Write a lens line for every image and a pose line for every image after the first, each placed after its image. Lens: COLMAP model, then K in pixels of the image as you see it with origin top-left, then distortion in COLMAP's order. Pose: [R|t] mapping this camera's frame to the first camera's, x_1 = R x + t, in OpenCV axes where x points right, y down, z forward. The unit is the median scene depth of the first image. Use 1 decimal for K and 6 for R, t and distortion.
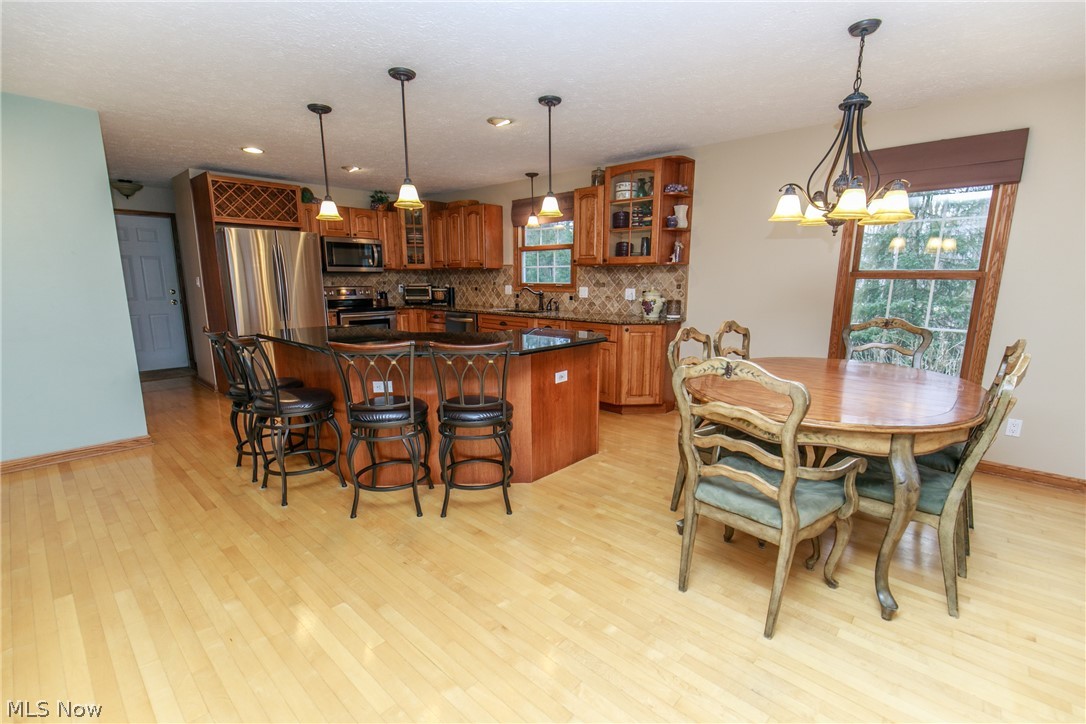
lens RADIAL K [[481.3, 0, 545.6], [0, 481.3, 371.8], [0, 0, 1]] dist [0.002014, -0.000082]
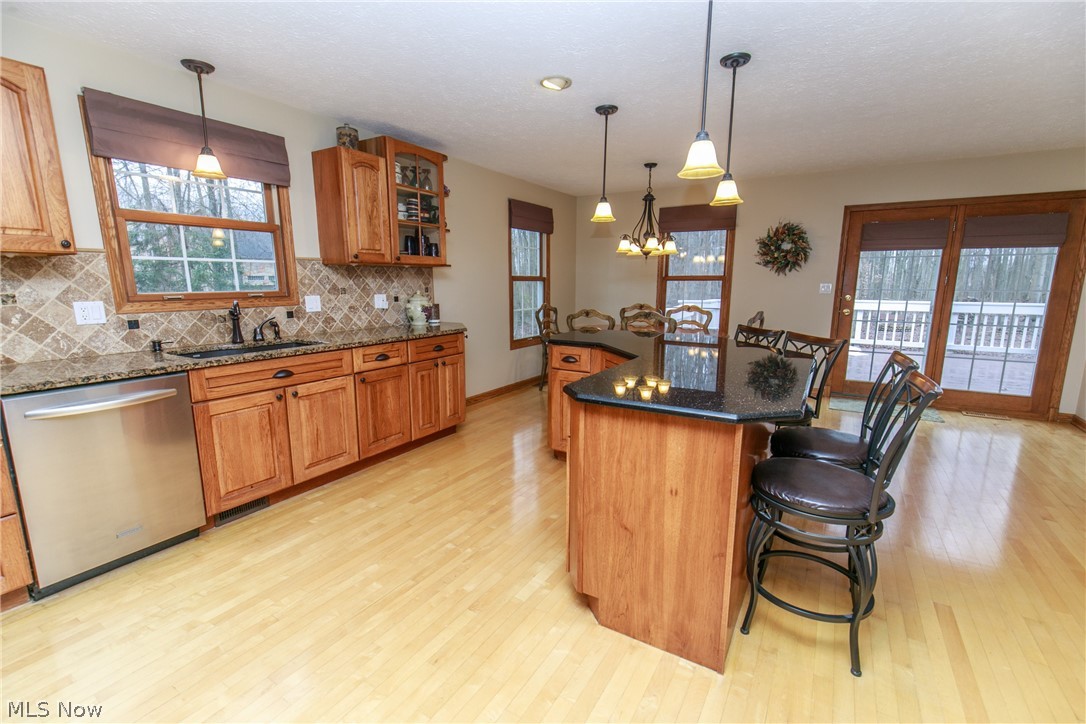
lens RADIAL K [[482.4, 0, 542.5], [0, 482.4, 370.7], [0, 0, 1]] dist [0.002825, 0.000166]
pose [[-0.197463, -0.182468, 0.963179, -0.611441], [0.189234, 0.956950, 0.220083, -0.160780], [-0.961873, 0.225724, -0.154433, 0.810672]]
